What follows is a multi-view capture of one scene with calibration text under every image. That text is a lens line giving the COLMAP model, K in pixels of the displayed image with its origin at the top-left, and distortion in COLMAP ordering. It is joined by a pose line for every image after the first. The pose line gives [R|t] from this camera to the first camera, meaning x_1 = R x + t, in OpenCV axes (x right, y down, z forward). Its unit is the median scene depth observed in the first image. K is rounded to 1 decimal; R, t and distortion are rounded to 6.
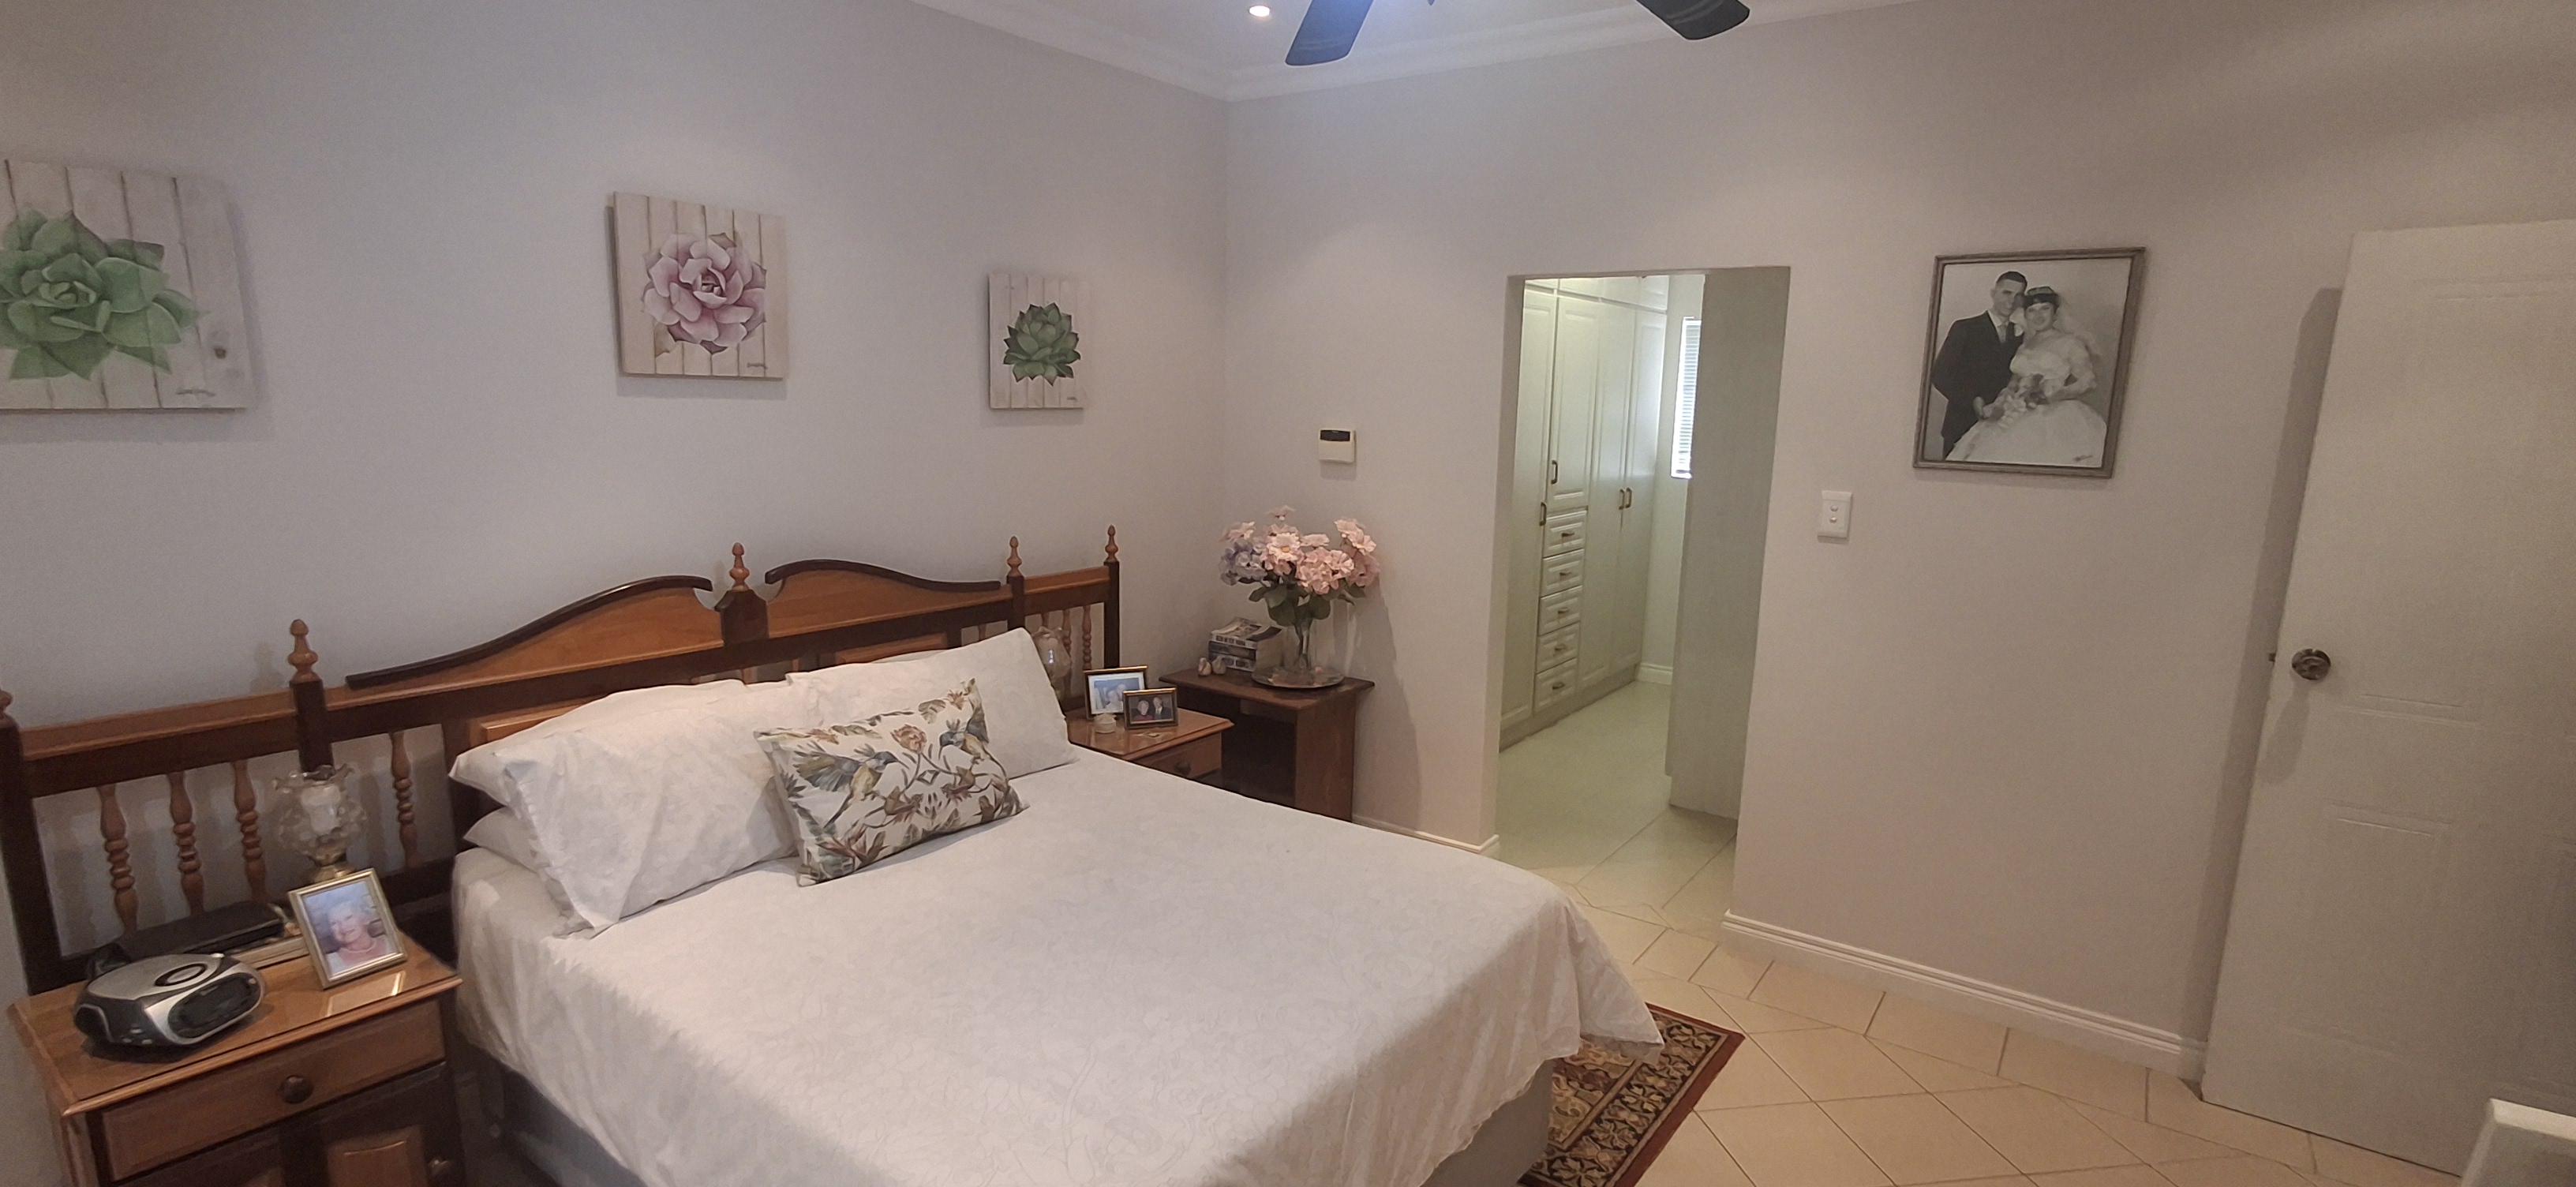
lens RADIAL K [[1185.7, 0, 1300.0], [0, 1185.7, 600.5], [0, 0, 1]] dist [-0.002514, 0.006059]
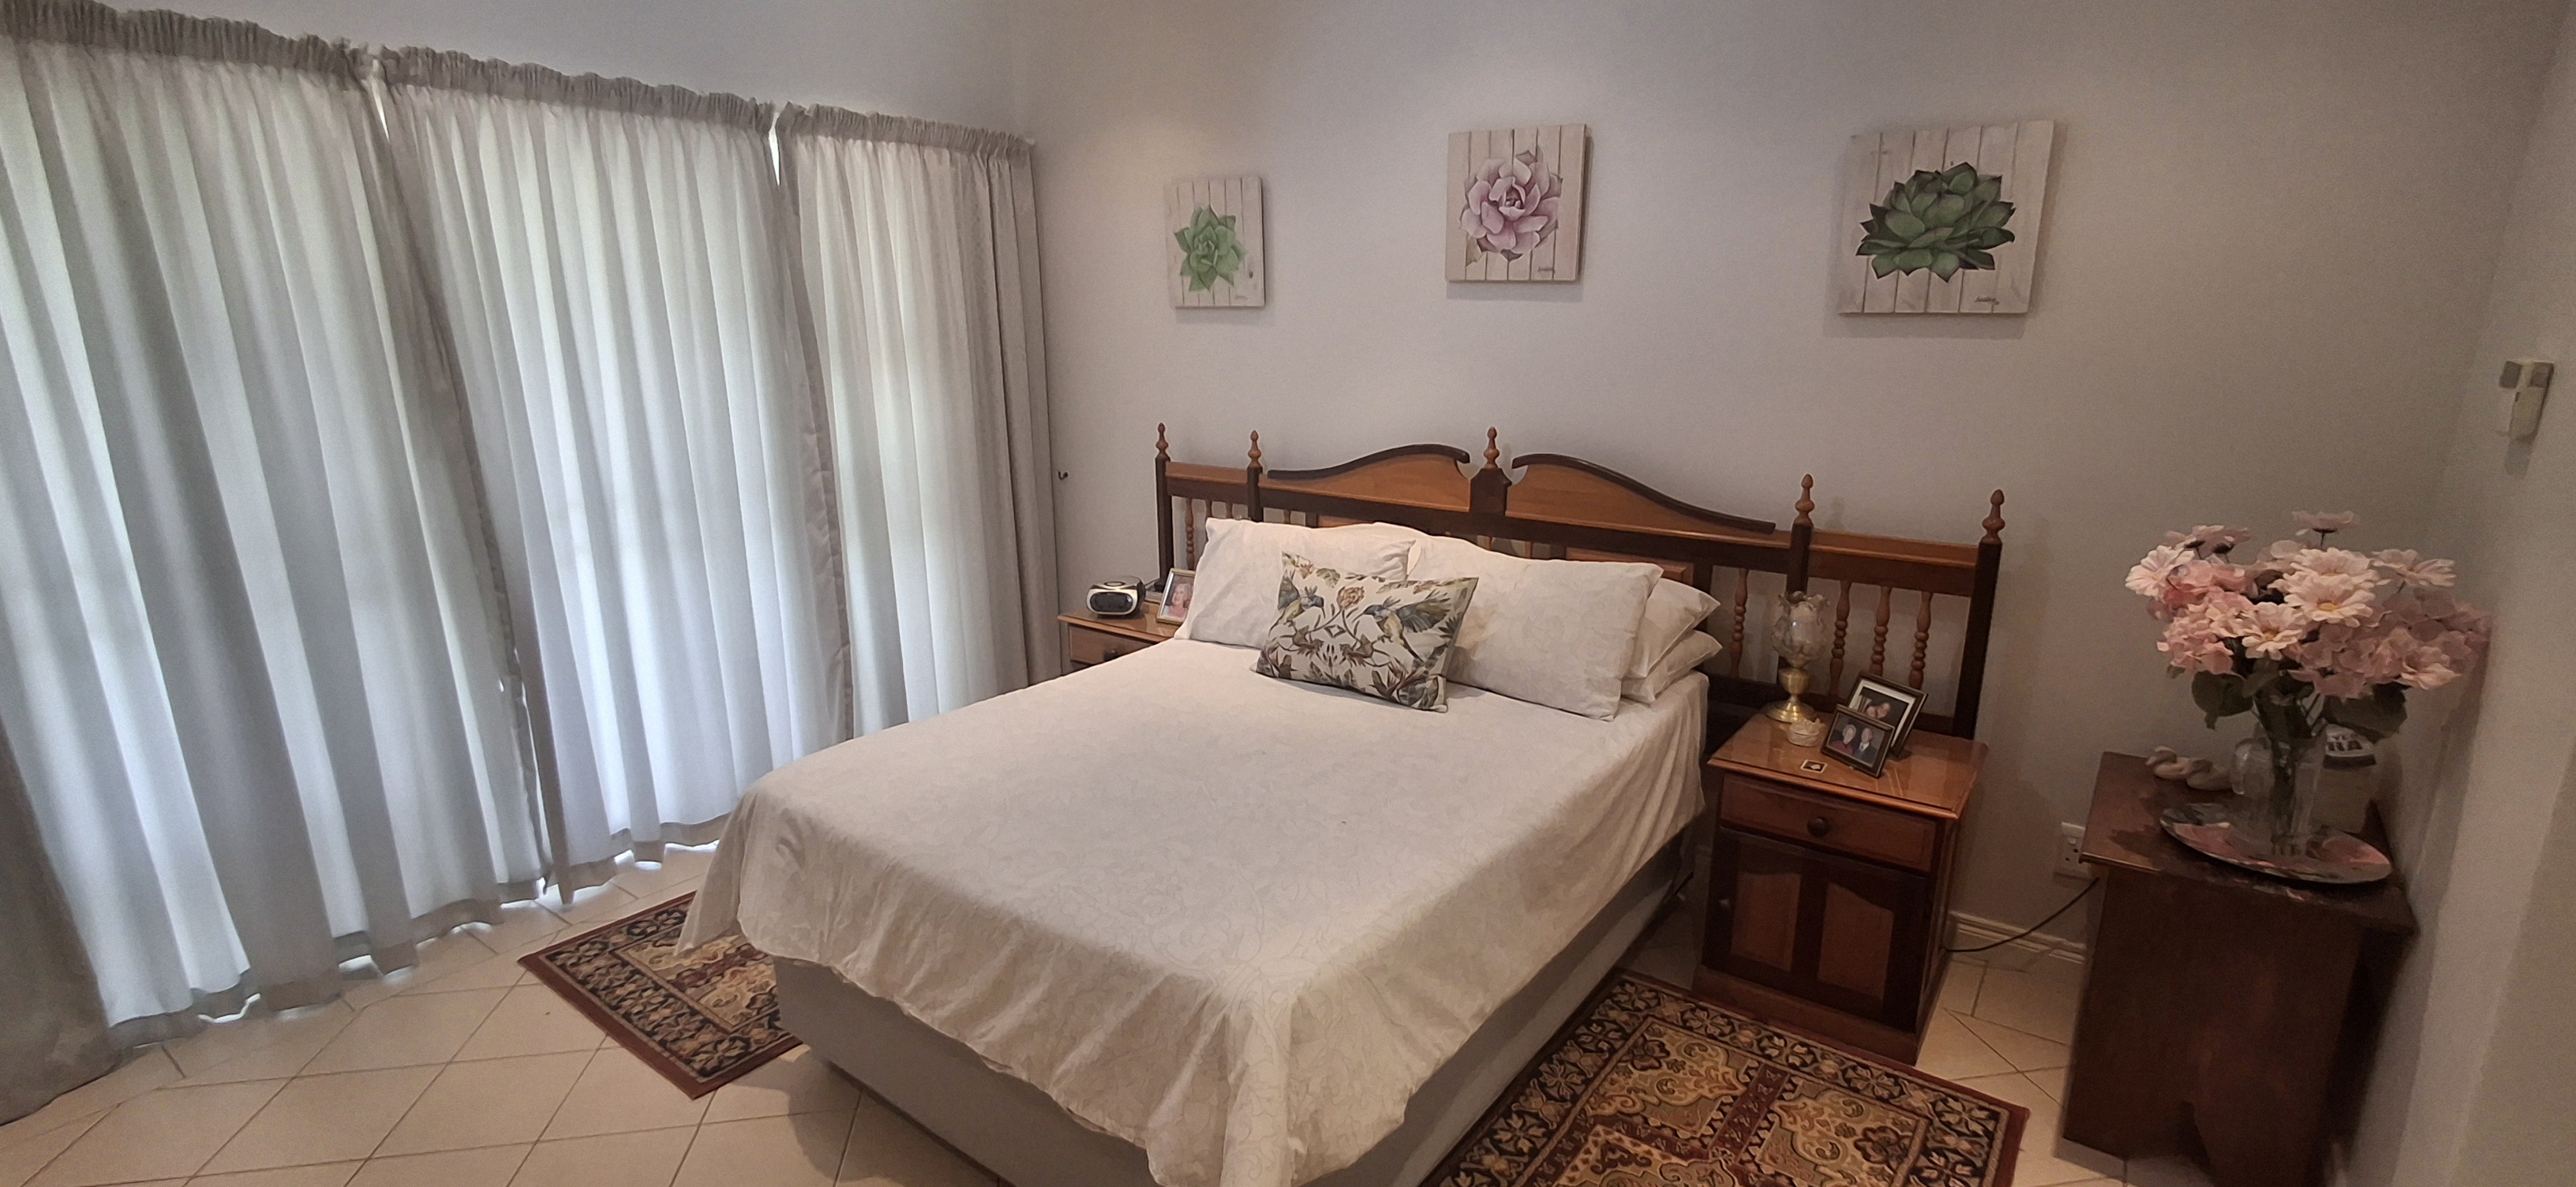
lens RADIAL K [[1185.7, 0, 1300.0], [0, 1185.7, 600.5], [0, 0, 1]] dist [-0.002514, 0.006059]
pose [[0.009515, 0.229194, -0.973334, 0.704550], [-0.178313, 0.958166, 0.223879, -0.114662], [0.983928, 0.171428, 0.049985, 0.806301]]
